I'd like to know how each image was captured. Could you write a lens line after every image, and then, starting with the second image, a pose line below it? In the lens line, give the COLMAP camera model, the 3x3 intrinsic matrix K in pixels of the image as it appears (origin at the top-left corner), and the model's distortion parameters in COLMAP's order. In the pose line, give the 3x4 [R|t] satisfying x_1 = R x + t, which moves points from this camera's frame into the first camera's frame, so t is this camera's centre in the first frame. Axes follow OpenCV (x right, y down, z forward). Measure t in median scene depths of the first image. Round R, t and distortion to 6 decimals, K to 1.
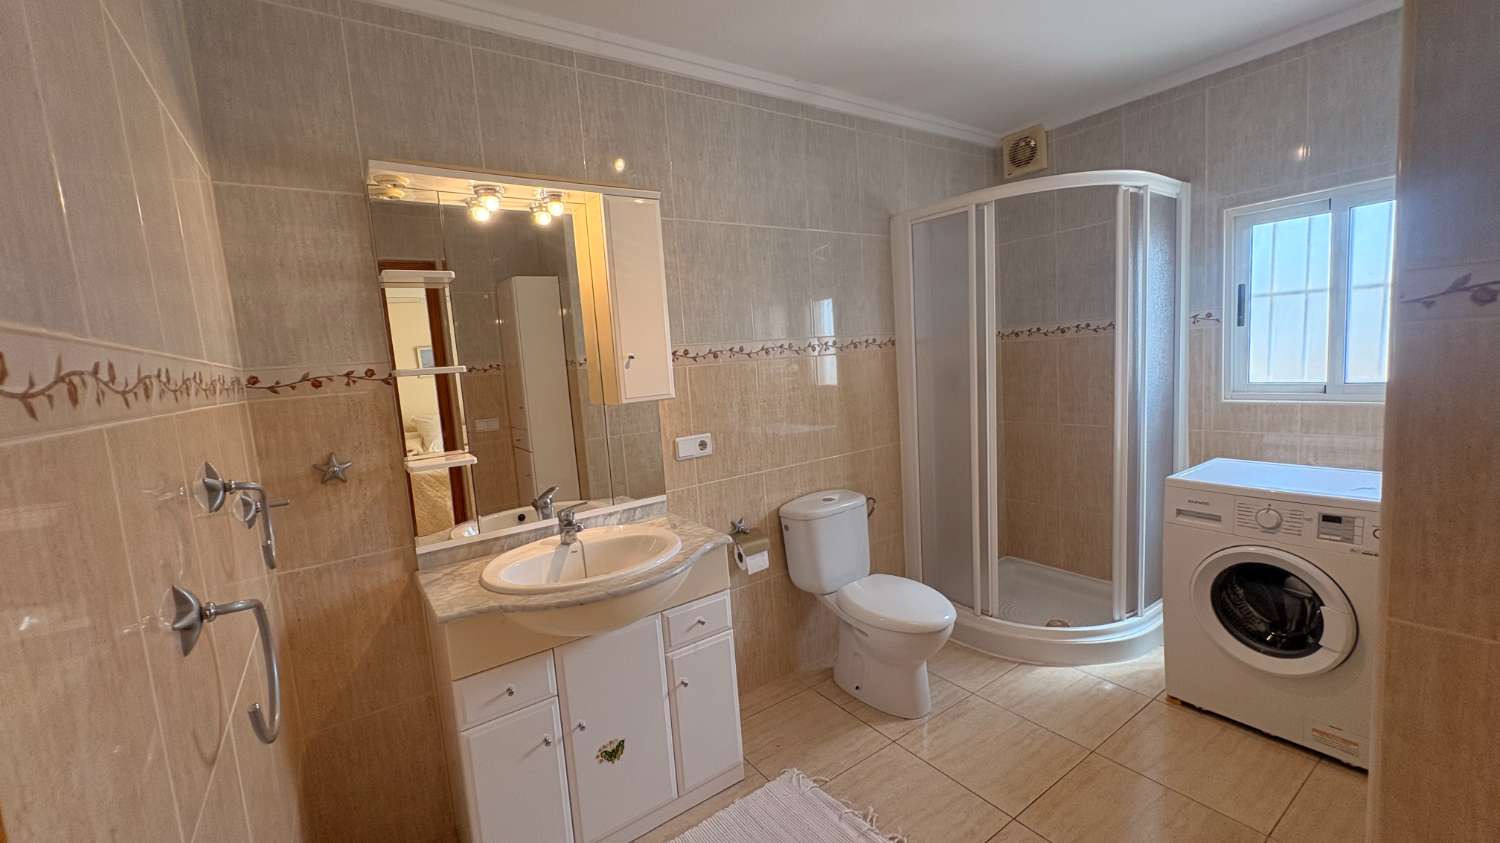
lens RADIAL K [[601.0, 0, 745.2], [0, 601.0, 418.5], [0, 0, 1]] dist [0.000724, 0.000312]
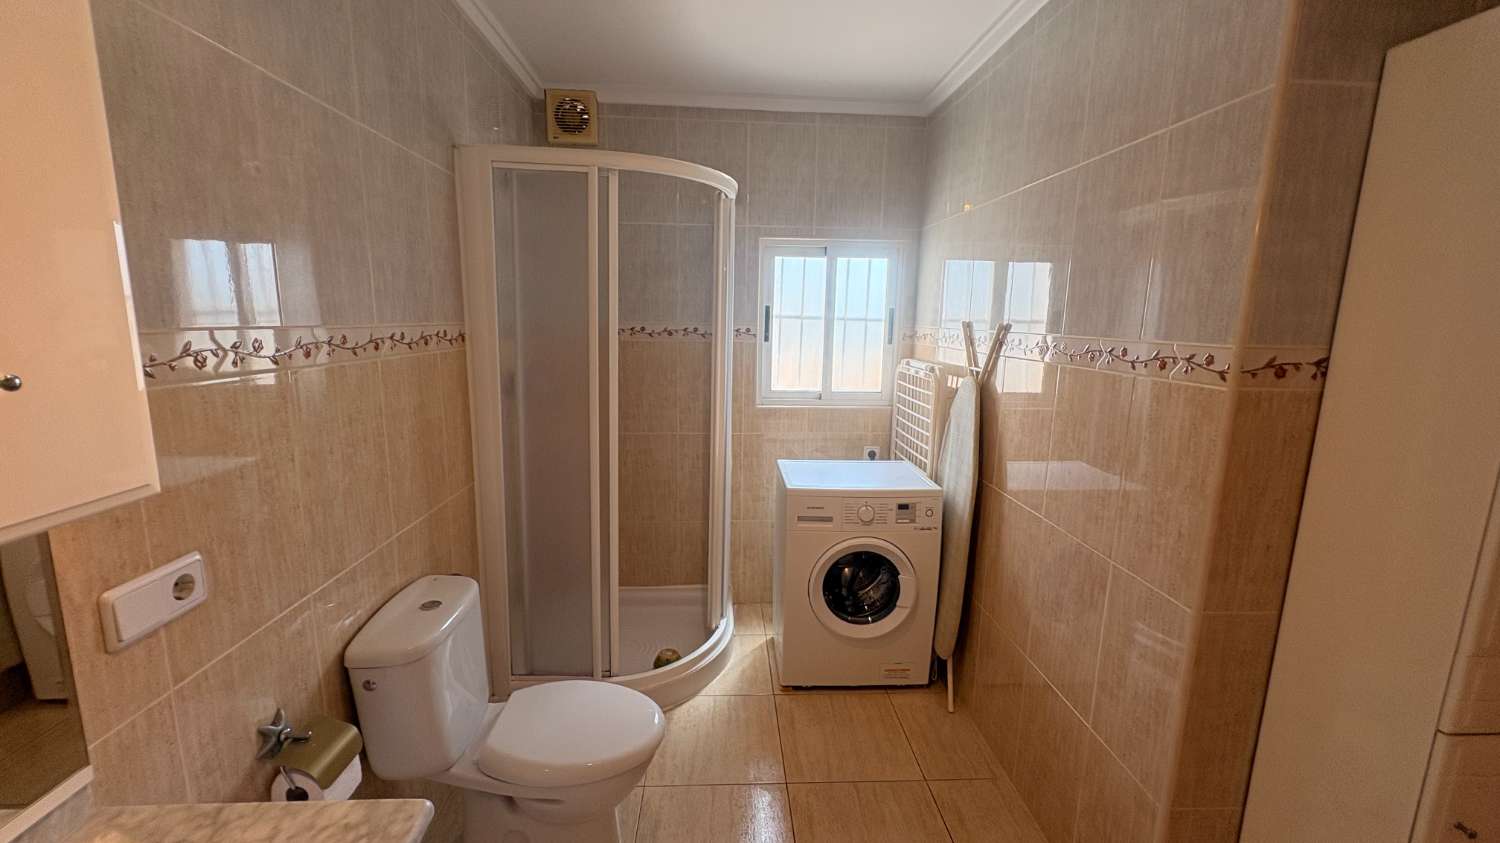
lens RADIAL K [[601.0, 0, 754.2], [0, 601.0, 420.7], [0, 0, 1]] dist [0.000724, 0.000312]
pose [[0.518428, -0.064976, 0.852649, -0.206115], [0.033555, 0.997887, 0.055642, -0.074734], [-0.854462, -0.000236, 0.519513, 0.464872]]
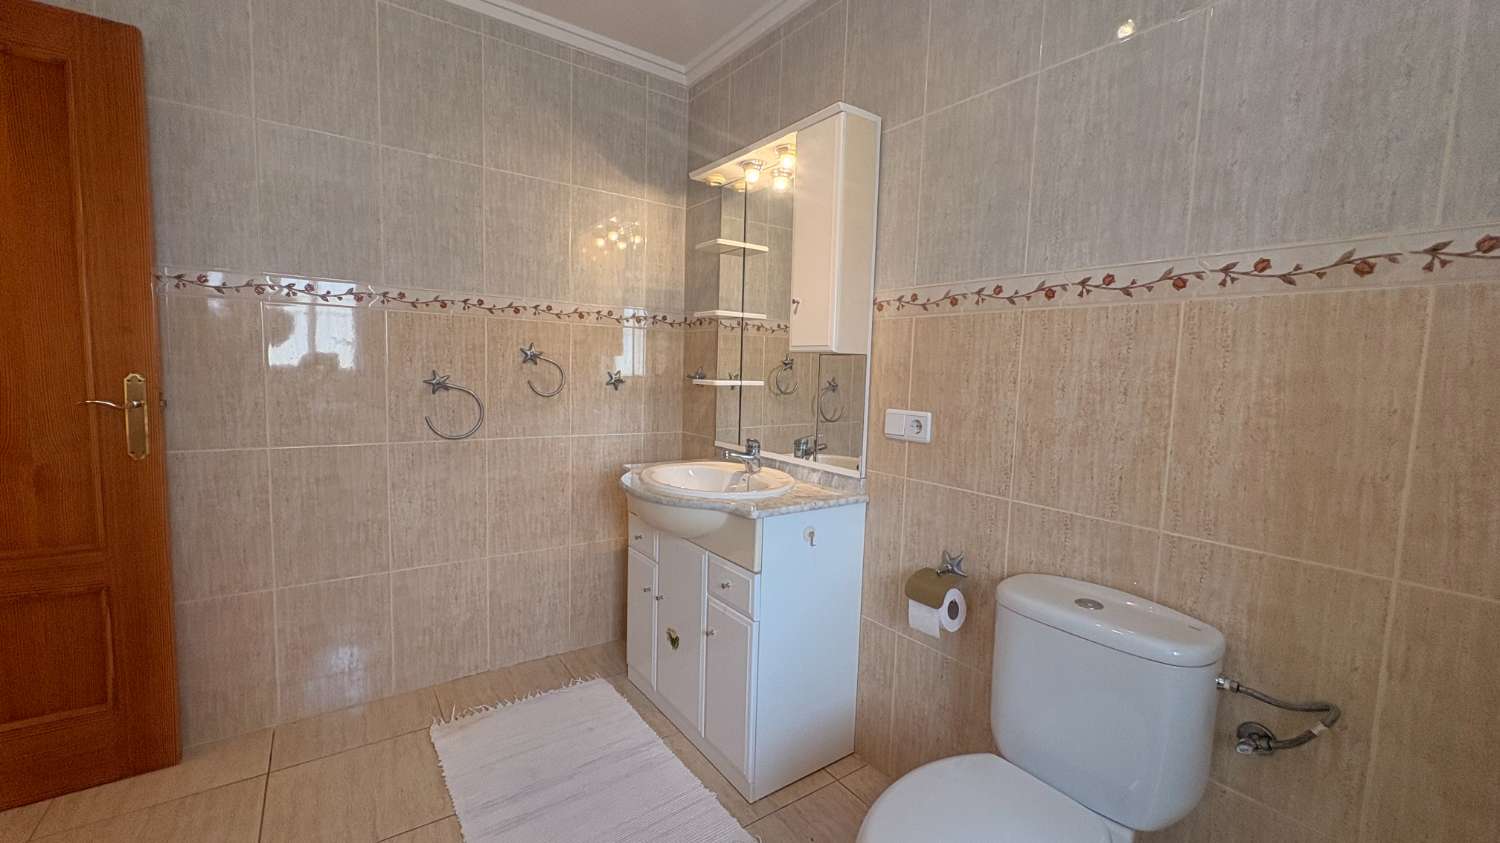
lens RADIAL K [[601.0, 0, 755.4], [0, 601.0, 422.7], [0, 0, 1]] dist [0.000724, 0.000312]
pose [[0.020740, 0.153689, -0.987902, 0.637020], [-0.149371, 0.977500, 0.148935, -0.038679], [0.988564, 0.144475, 0.043230, 0.770839]]
